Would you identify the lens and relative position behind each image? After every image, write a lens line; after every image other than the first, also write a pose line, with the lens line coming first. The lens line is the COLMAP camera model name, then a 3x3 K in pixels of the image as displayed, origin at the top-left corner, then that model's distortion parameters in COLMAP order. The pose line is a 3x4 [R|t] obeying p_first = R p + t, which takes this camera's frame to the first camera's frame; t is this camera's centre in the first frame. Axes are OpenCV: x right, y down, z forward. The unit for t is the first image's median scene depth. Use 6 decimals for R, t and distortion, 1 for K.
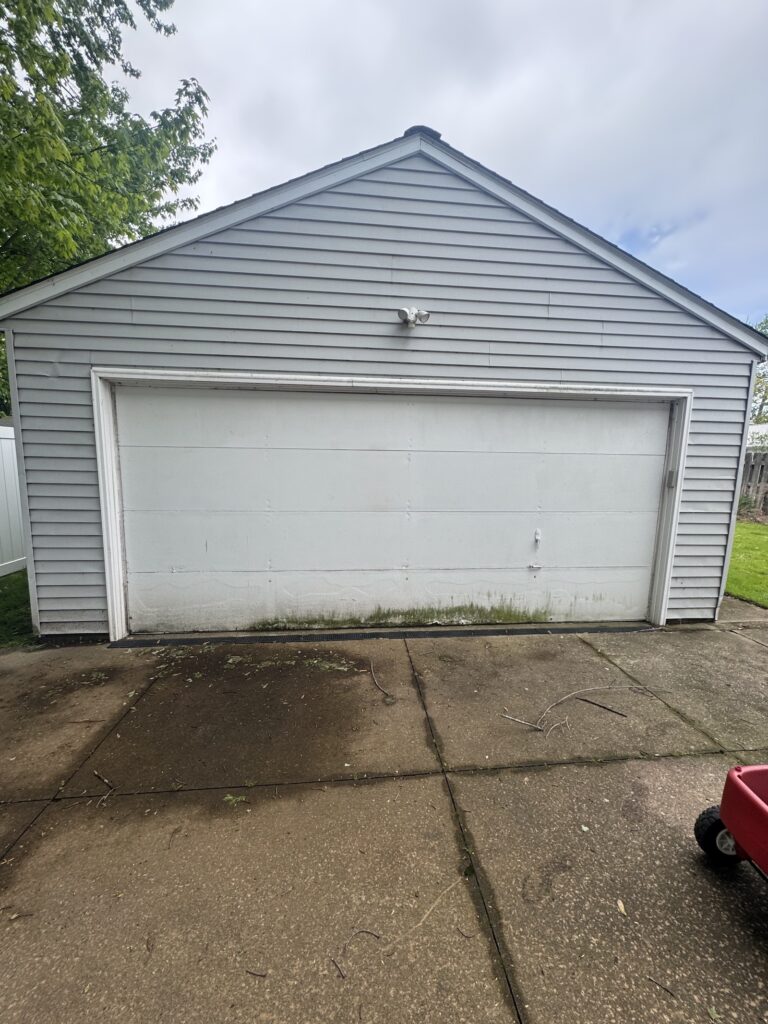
lens RADIAL K [[406.8, 0, 384.0], [0, 406.8, 512.0], [0, 0, 1]] dist [-0.002744, 0.000237]
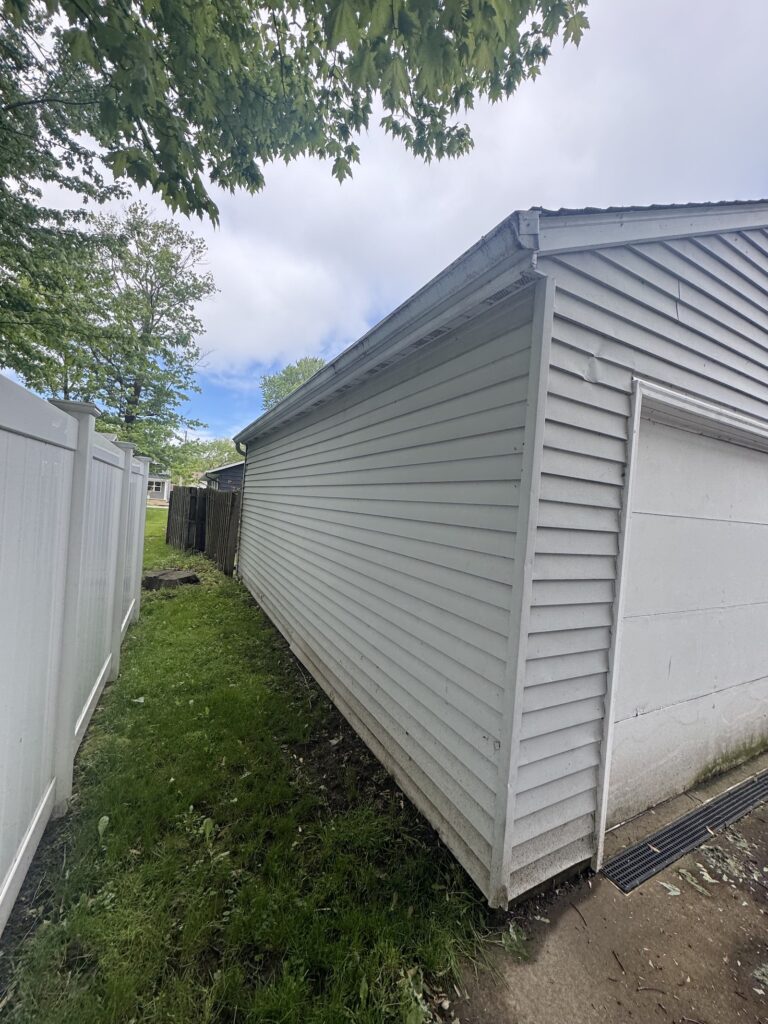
lens RADIAL K [[406.8, 0, 384.0], [0, 406.8, 512.0], [0, 0, 1]] dist [-0.002744, 0.000237]
pose [[0.926931, 0.042735, 0.372790, -1.095608], [-0.006024, 0.995060, -0.099092, -0.093459], [-0.375183, 0.089605, 0.922610, 0.541641]]
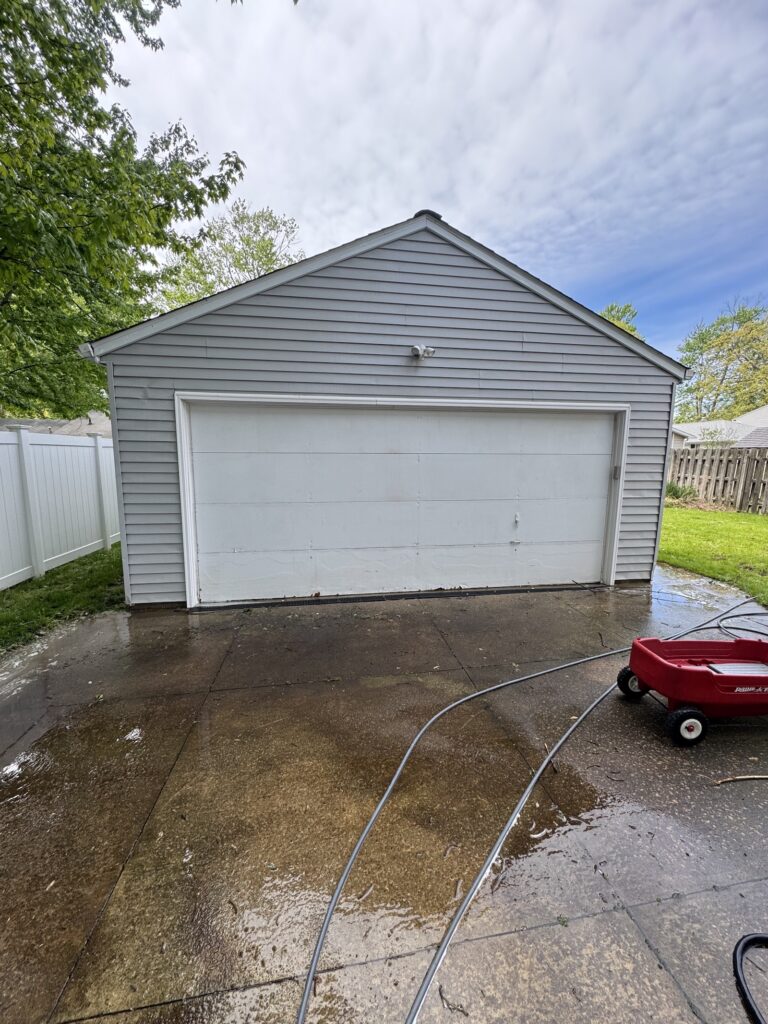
lens RADIAL K [[410.8, 0, 381.3], [0, 410.8, 512.1], [0, 0, 1]] dist [0.011040, -0.024078]
pose [[0.998008, -0.019894, 0.059862, -0.136309], [0.019643, 0.999796, 0.004785, 0.026208], [-0.059945, -0.003600, 0.998195, -0.290815]]
